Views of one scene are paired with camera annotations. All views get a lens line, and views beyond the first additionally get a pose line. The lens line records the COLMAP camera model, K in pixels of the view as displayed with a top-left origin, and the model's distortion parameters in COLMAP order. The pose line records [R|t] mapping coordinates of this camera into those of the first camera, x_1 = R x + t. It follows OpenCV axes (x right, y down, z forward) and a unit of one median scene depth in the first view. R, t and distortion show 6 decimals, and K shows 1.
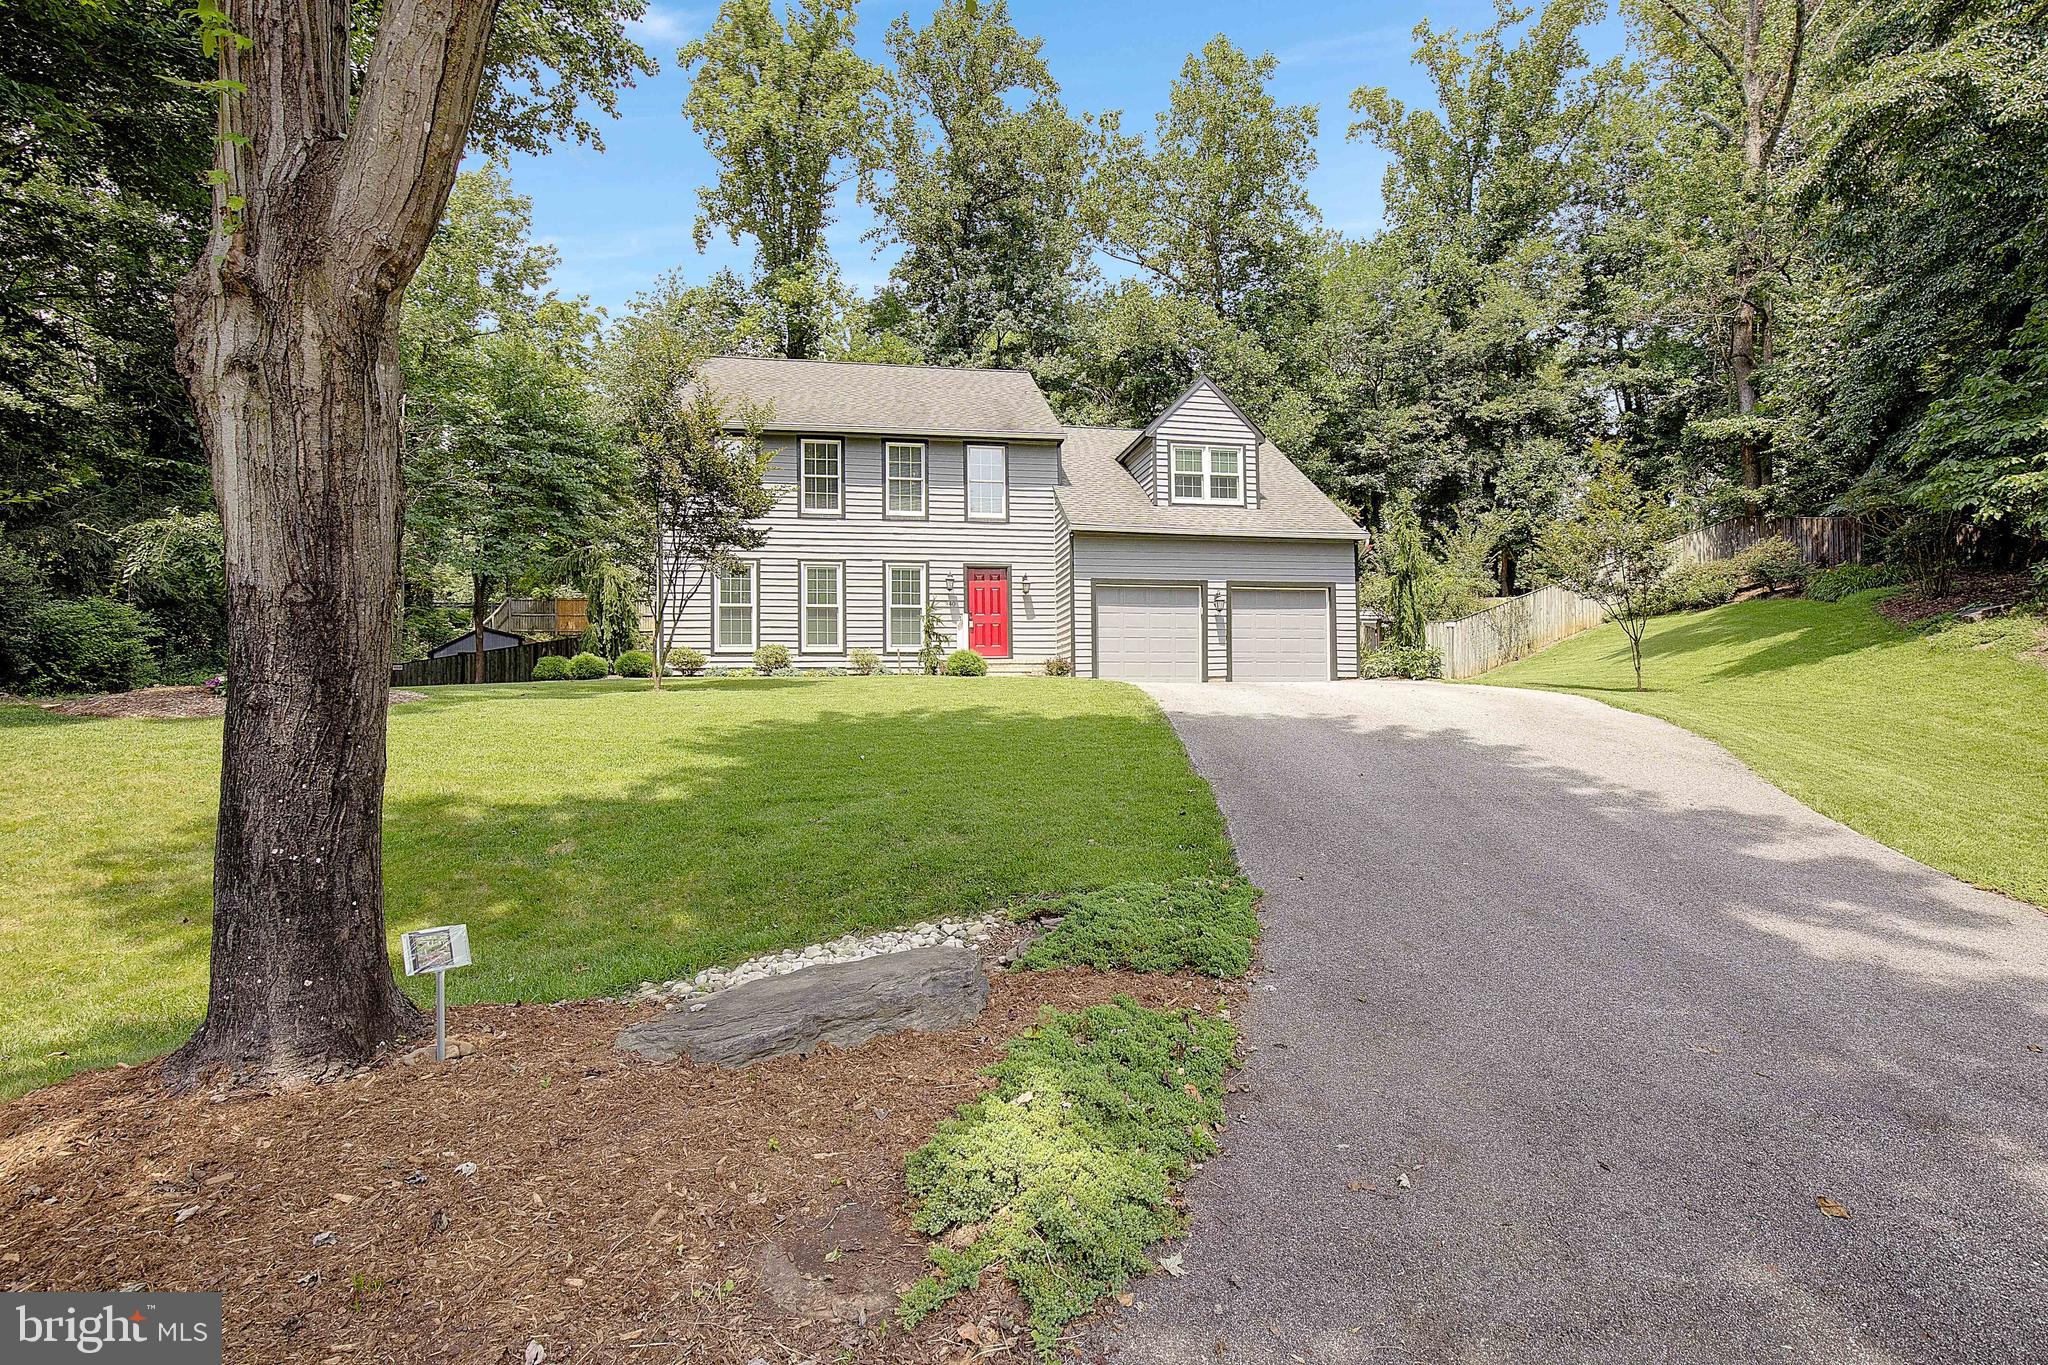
lens RADIAL K [[944.4, 0, 1052.4], [0, 944.4, 688.2], [0, 0, 1]] dist [-0.045645, 0.012499]
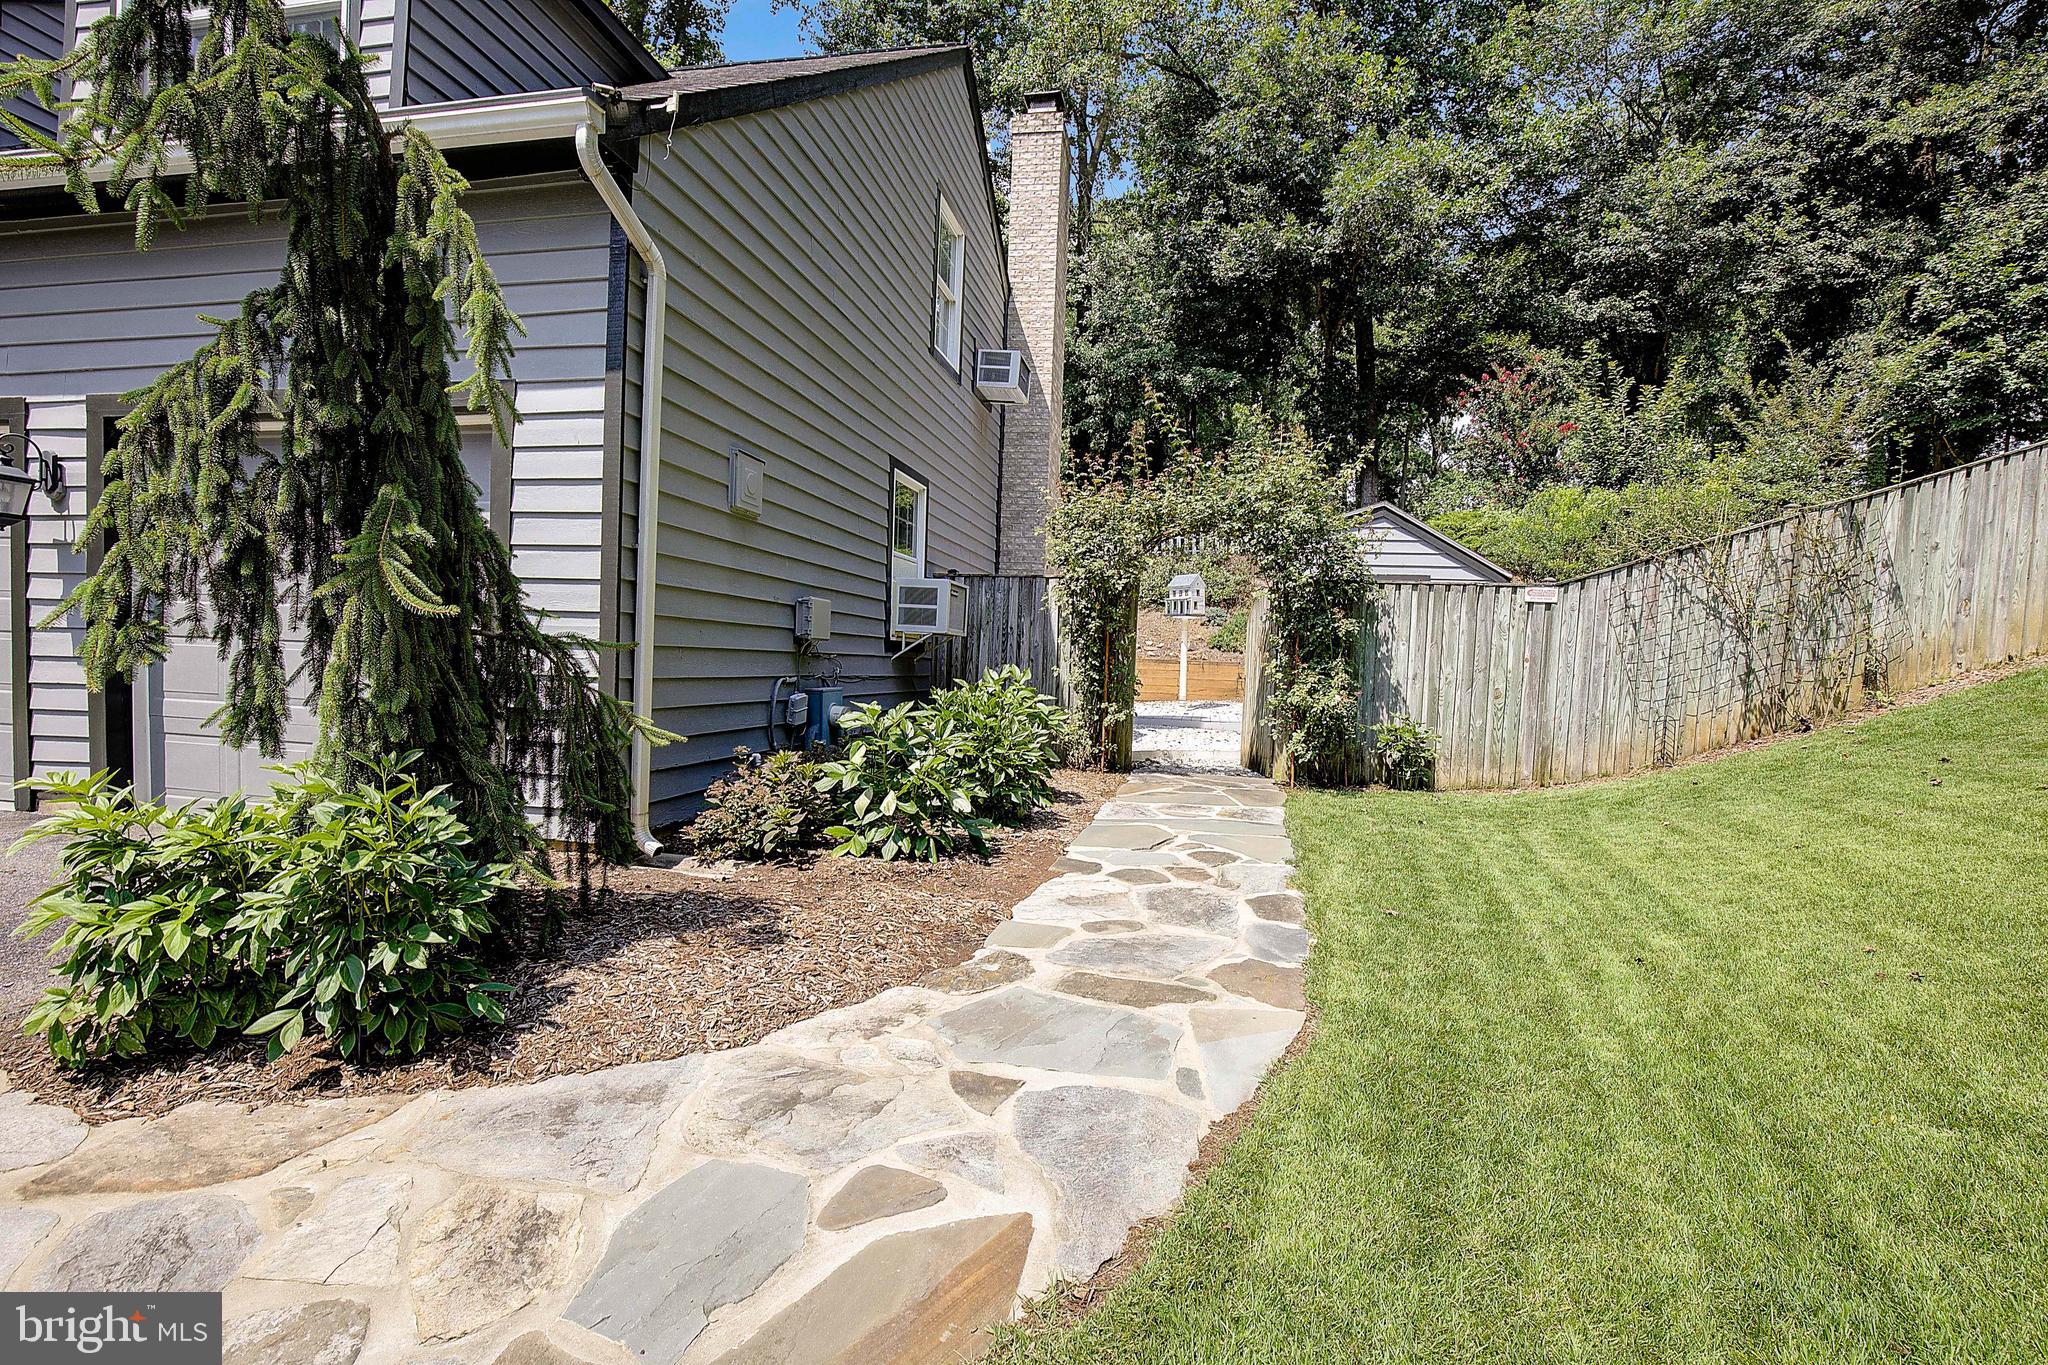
lens RADIAL K [[944.4, 0, 1052.4], [0, 944.4, 688.2], [0, 0, 1]] dist [-0.045645, 0.012499]
pose [[0.934455, 0.056173, -0.351622, 0.480895], [-0.040793, 0.997865, 0.051003, -0.059850], [0.353736, -0.033317, 0.934752, 0.834076]]
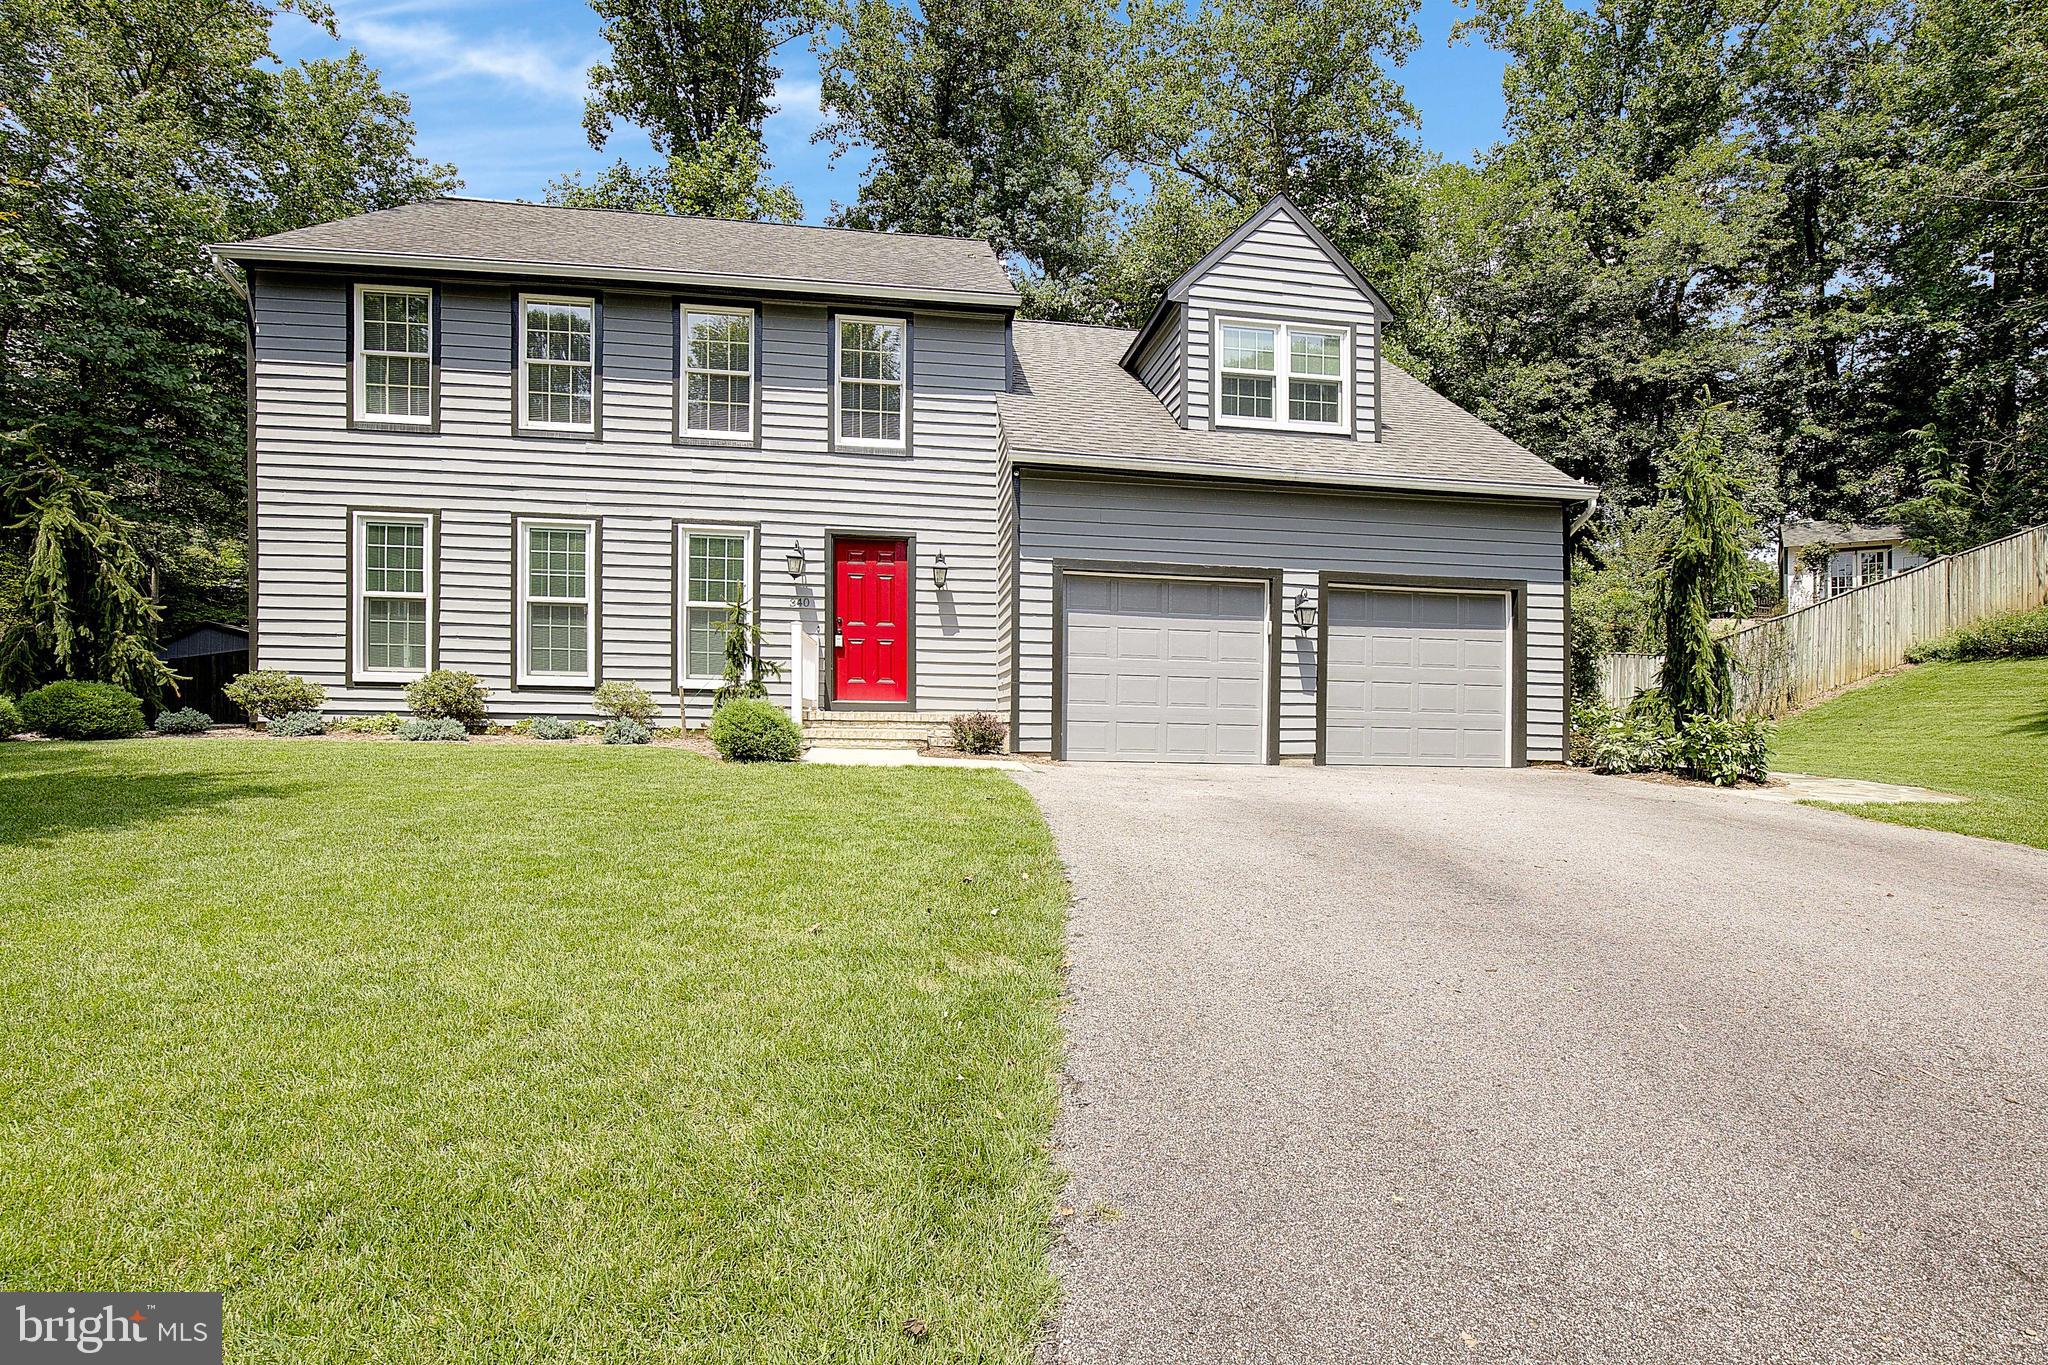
lens RADIAL K [[951.4, 0, 1042.2], [0, 951.4, 688.7], [0, 0, 1]] dist [-0.029407, 0.000077]
pose [[0.998205, 0.029687, -0.052020, 0.059377], [-0.030390, 0.999457, -0.012770, -0.036256], [0.051612, 0.014328, 0.998564, 0.449575]]
